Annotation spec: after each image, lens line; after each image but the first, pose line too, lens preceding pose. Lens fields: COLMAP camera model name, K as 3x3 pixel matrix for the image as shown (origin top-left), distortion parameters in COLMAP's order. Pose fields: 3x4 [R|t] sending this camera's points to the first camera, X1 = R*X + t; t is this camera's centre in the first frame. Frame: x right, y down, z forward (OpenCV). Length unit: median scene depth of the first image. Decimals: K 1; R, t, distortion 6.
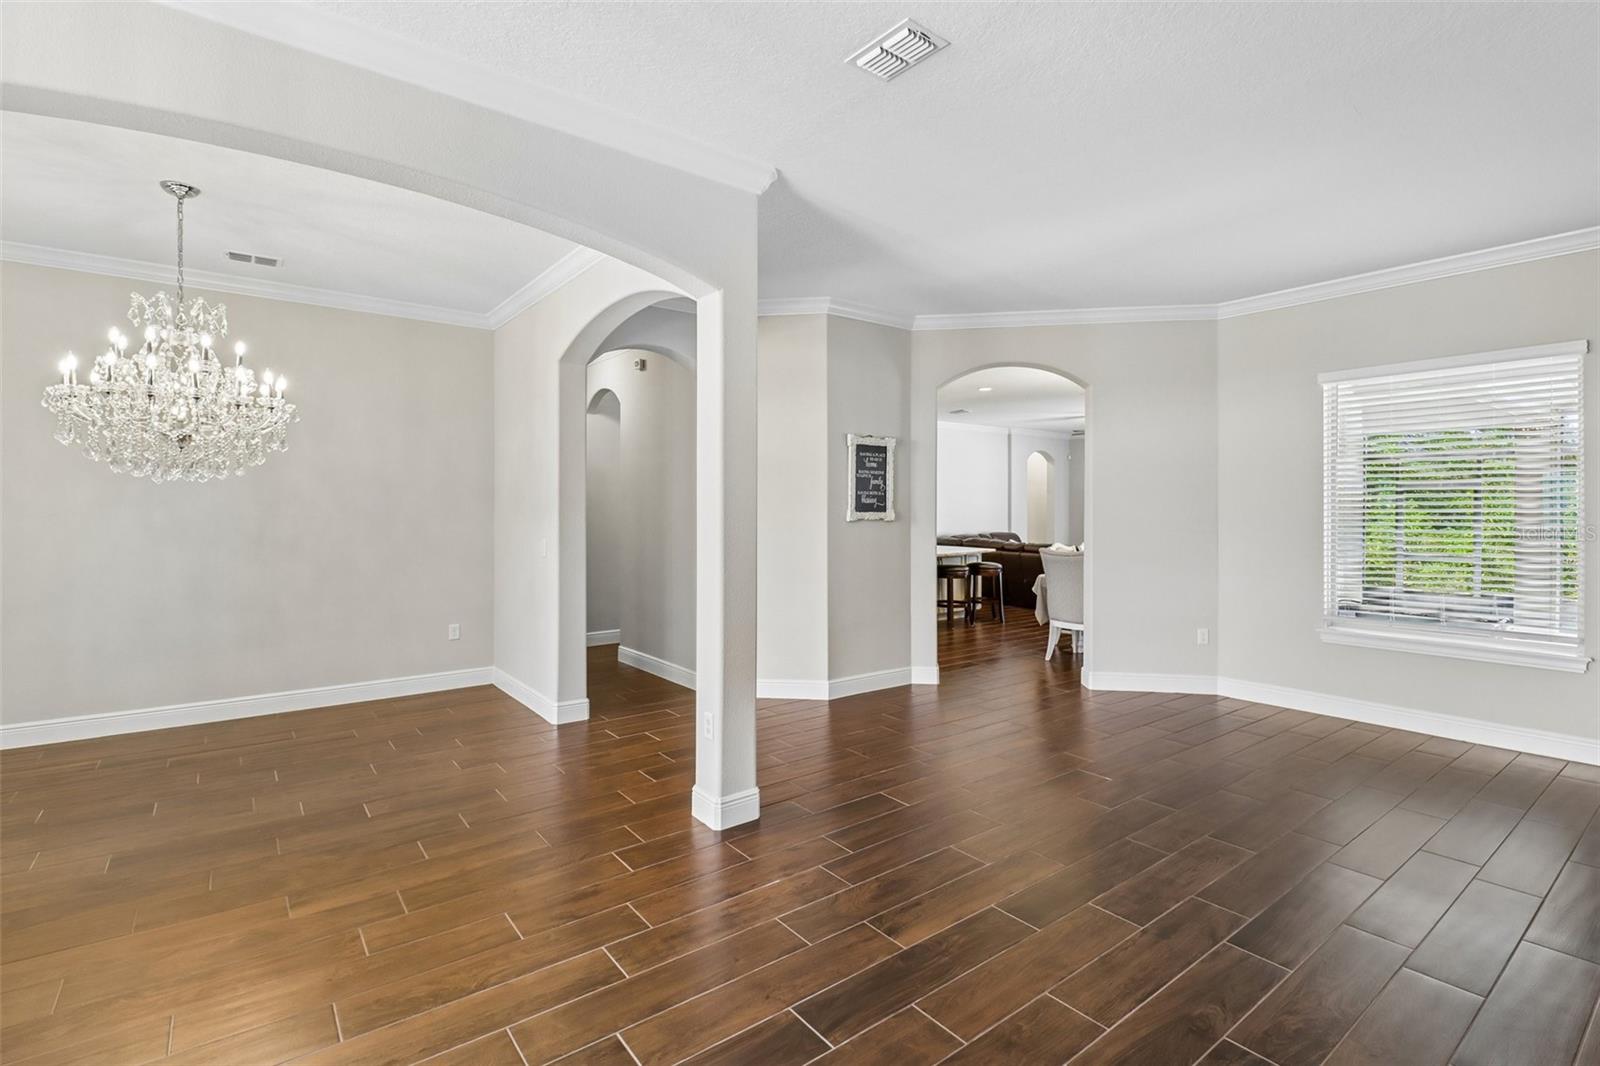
lens RADIAL K [[746.7, 0, 793.5], [0, 746.7, 507.6], [0, 0, 1]] dist [-0.013236, 0.000082]
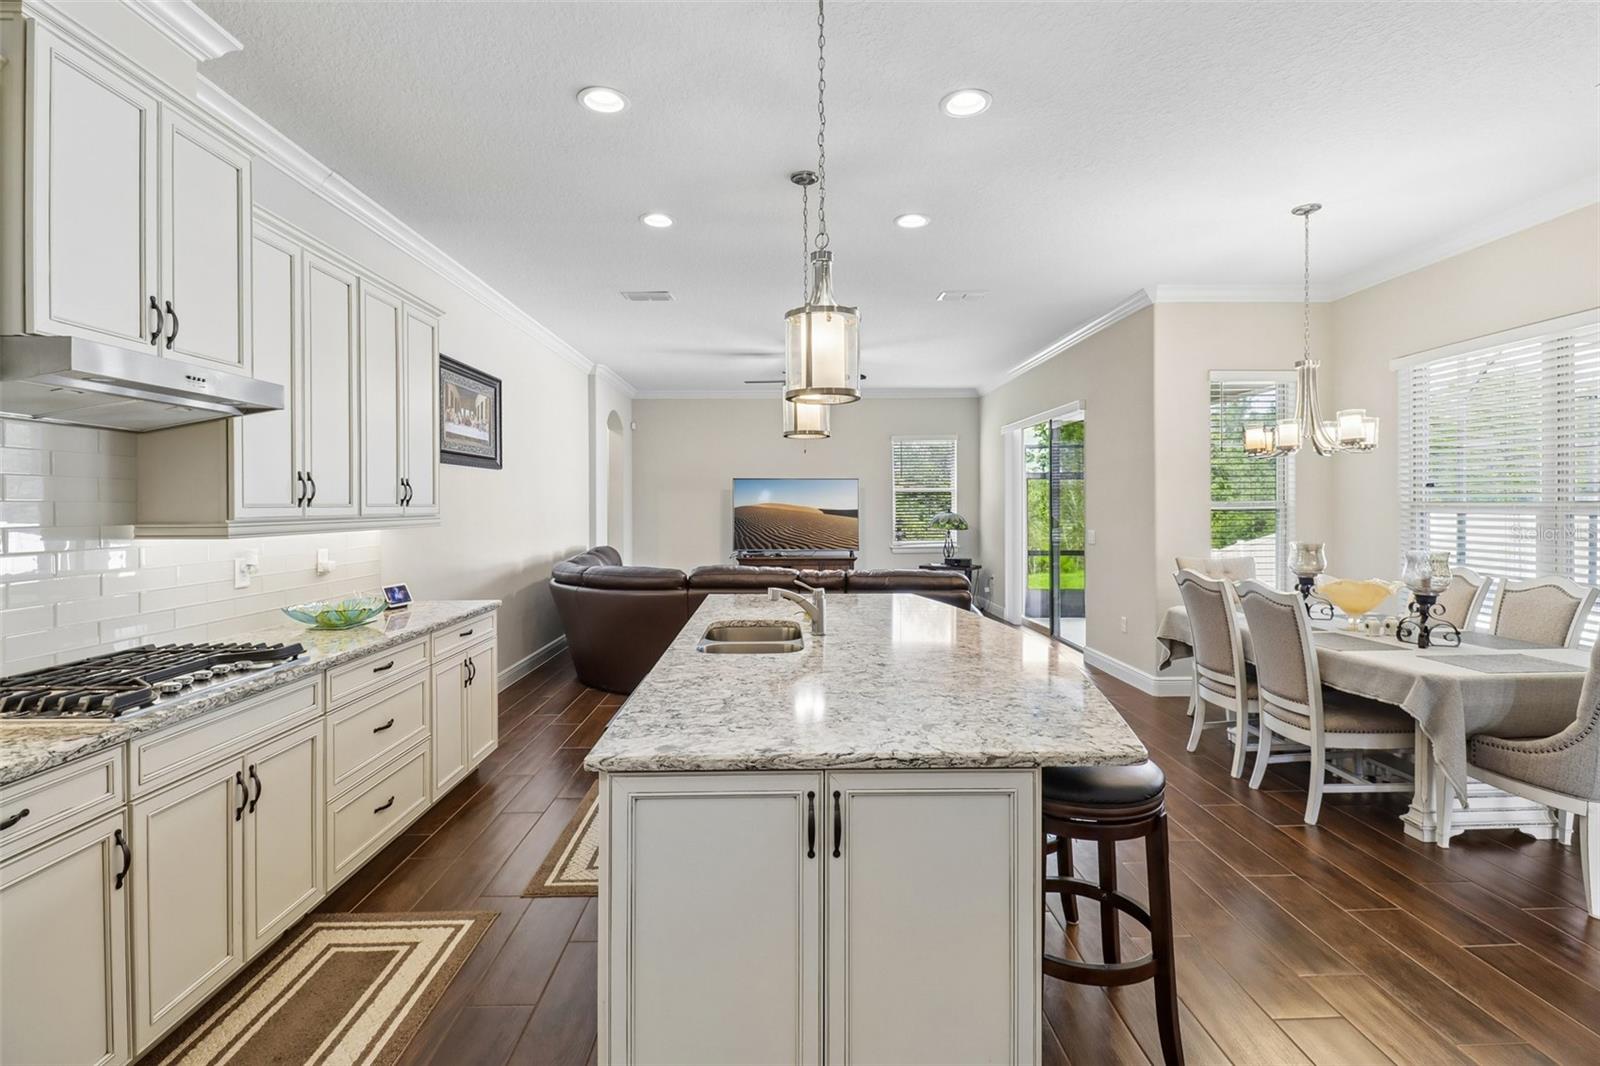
lens RADIAL K [[746.7, 0, 793.5], [0, 746.7, 507.6], [0, 0, 1]] dist [-0.013236, 0.000082]
pose [[0.587297, -0.006308, 0.809347, -0.185757], [0.001732, 0.999977, 0.006537, 0.002872], [-0.809369, -0.002437, 0.587295, 1.129972]]
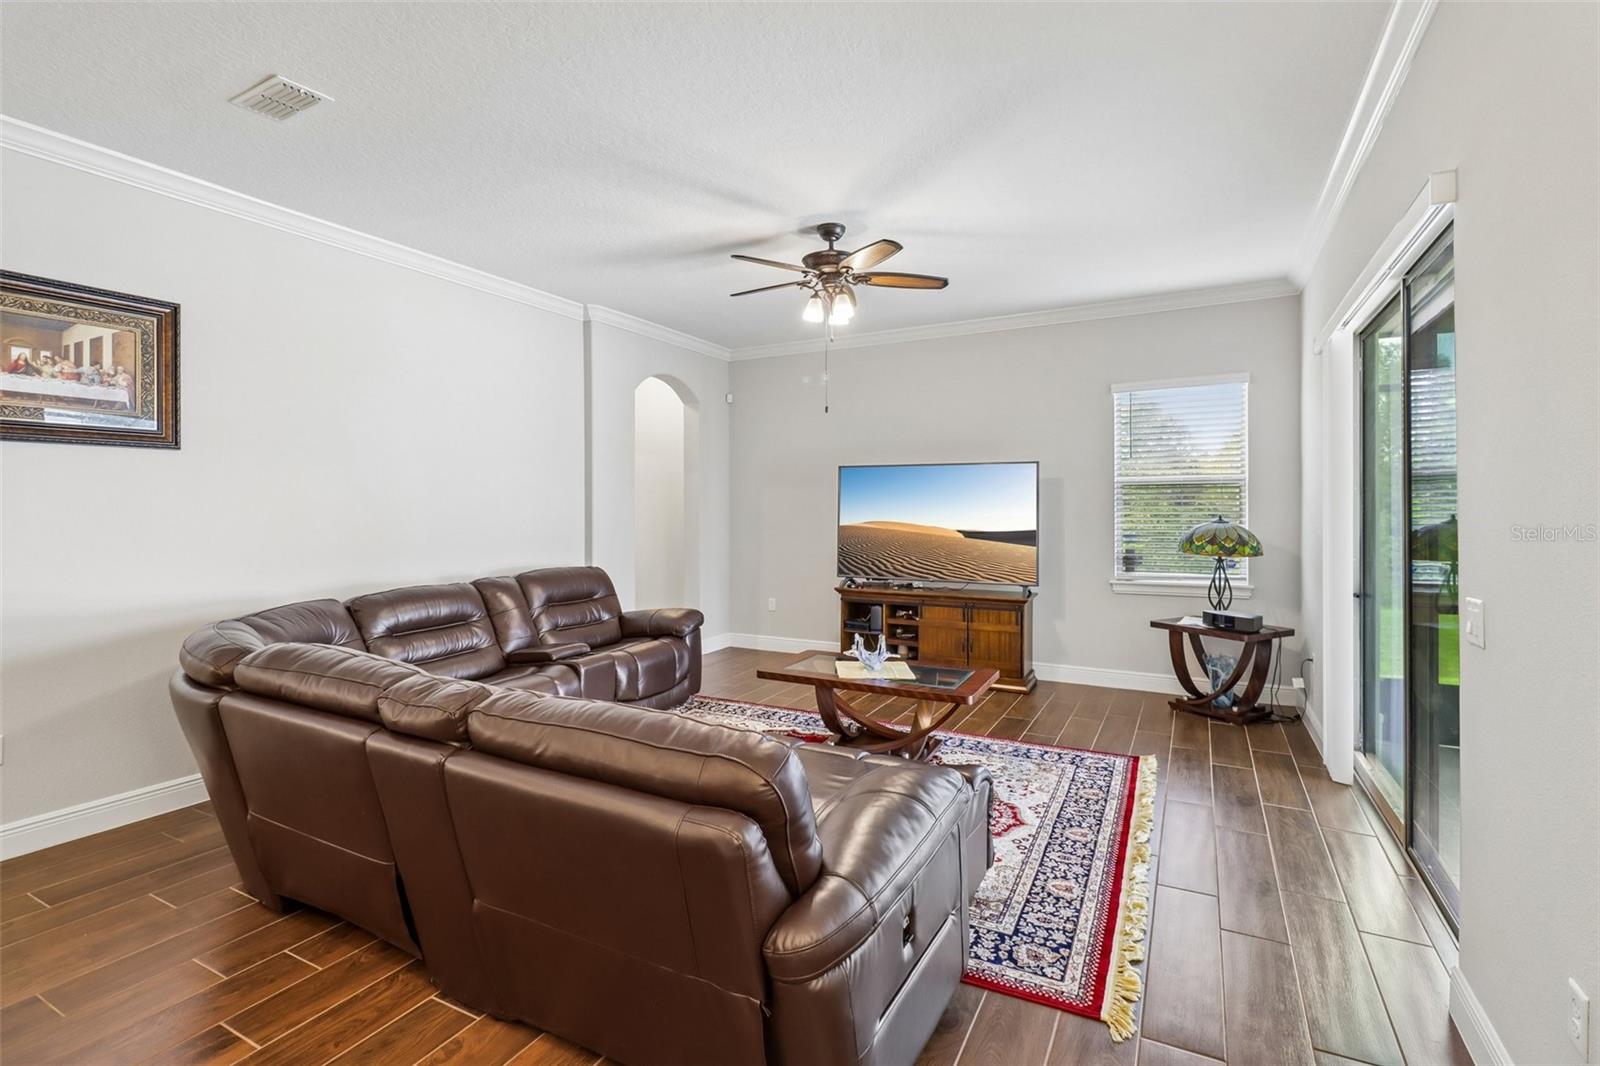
lens RADIAL K [[742.1, 0, 799.9], [0, 742.1, 498.8], [0, 0, 1]] dist [0.015885, -0.013840]
pose [[0.908094, 0.001459, 0.418764, 0.478635], [0.001350, 0.999979, -0.006412, 0.002699], [-0.418764, 0.006388, 0.908073, 1.237750]]
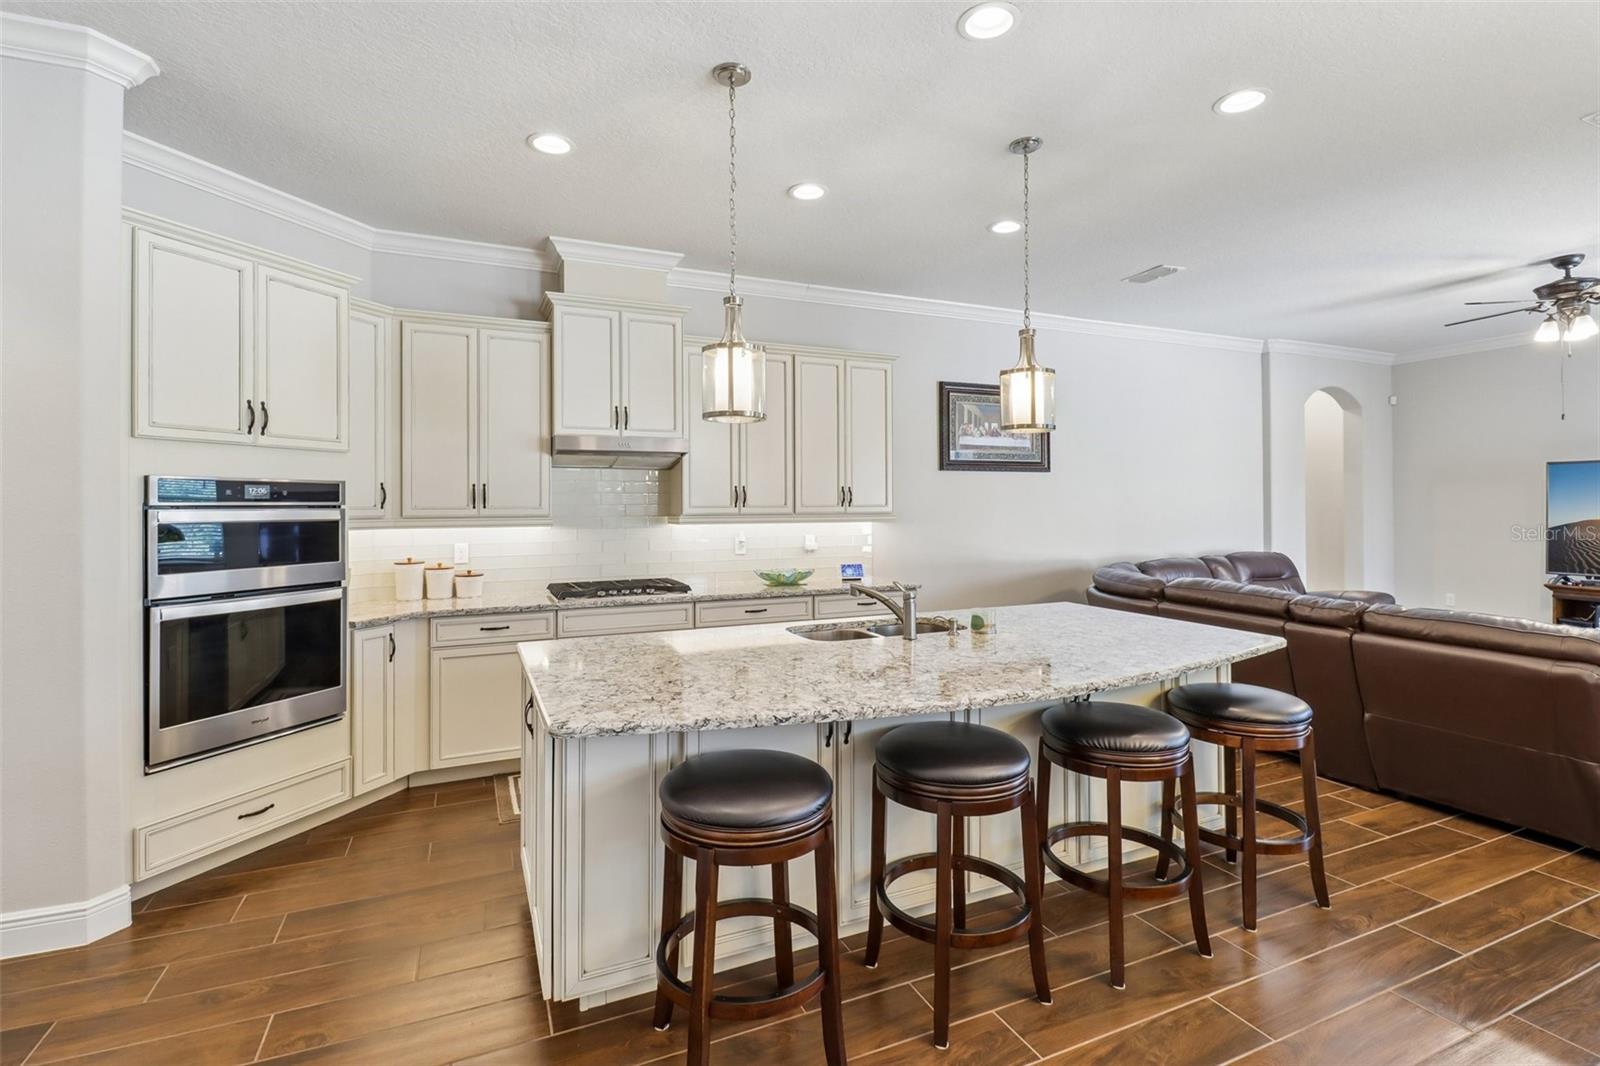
lens RADIAL K [[742.1, 0, 799.9], [0, 742.1, 498.8], [0, 0, 1]] dist [0.015885, -0.013840]
pose [[0.971816, -0.007880, -0.235610, 0.220477], [0.006655, 0.999960, -0.005992, 0.000660], [0.235648, 0.004255, 0.971829, 0.937090]]
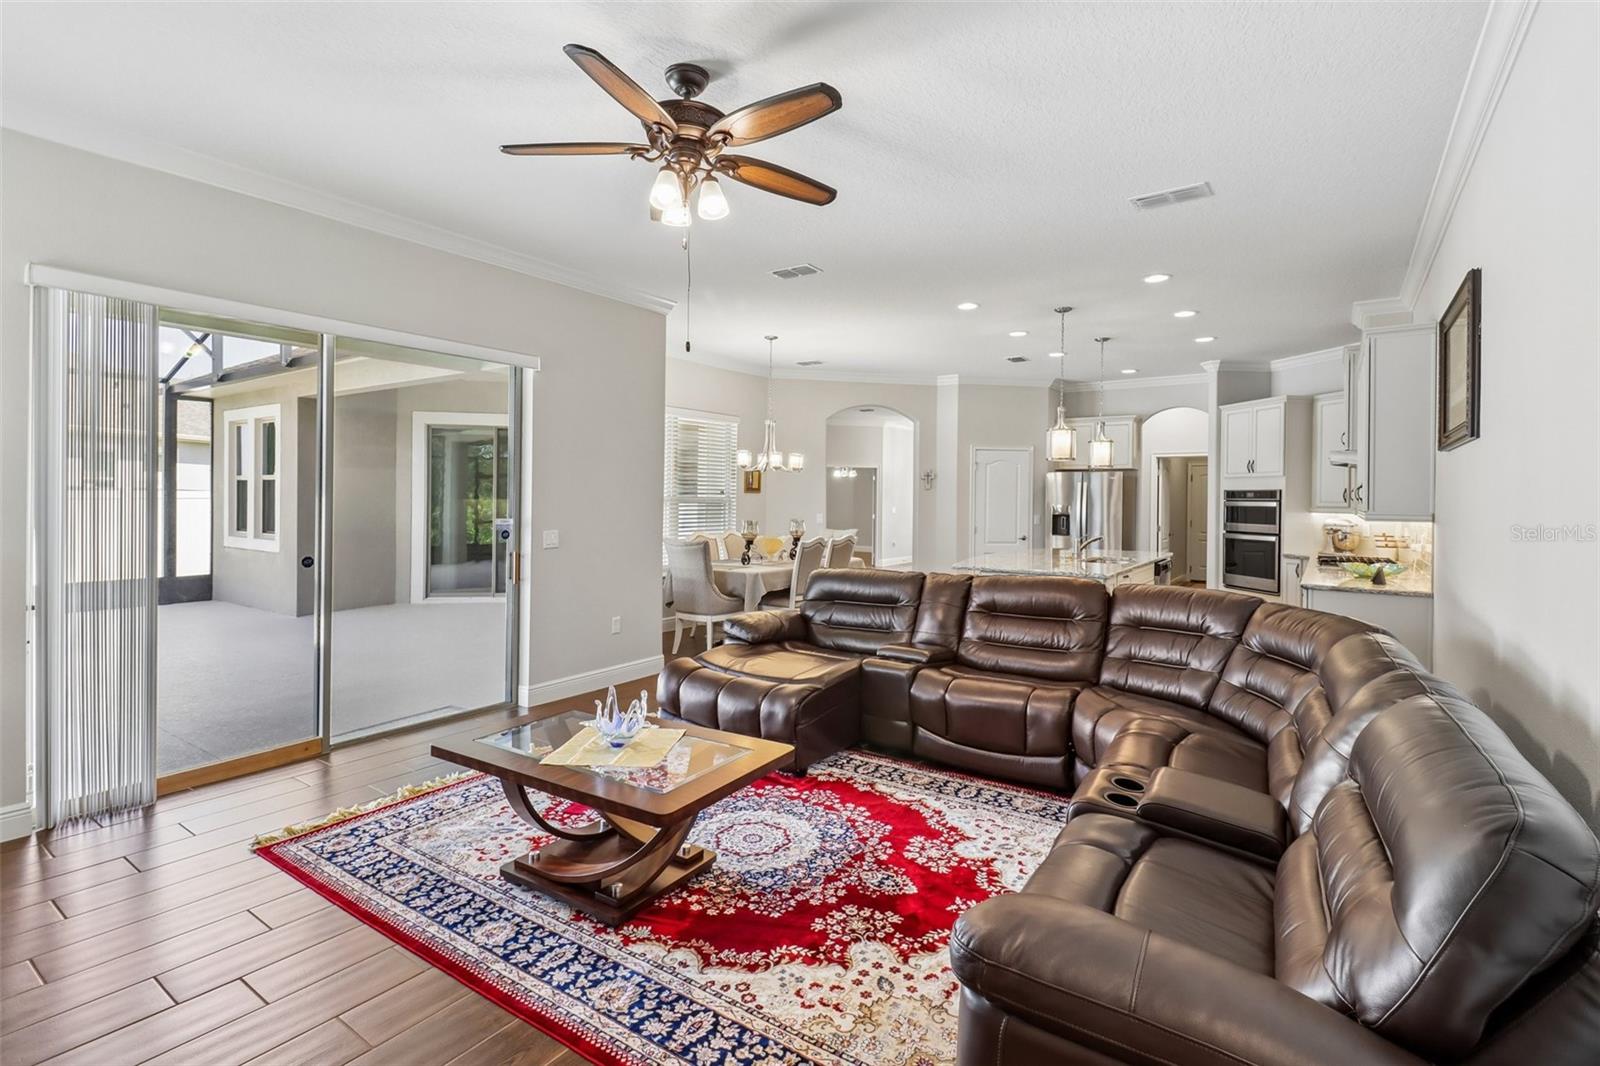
lens RADIAL K [[748.1, 0, 794.1], [0, 748.1, 499.7], [0, 0, 1]] dist [0.005092, -0.000163]
pose [[-0.950829, -0.005998, -0.309658, 0.848696], [-0.006242, 0.999980, -0.000202, 0.003924], [0.309653, 0.001741, -0.950848, 2.201019]]
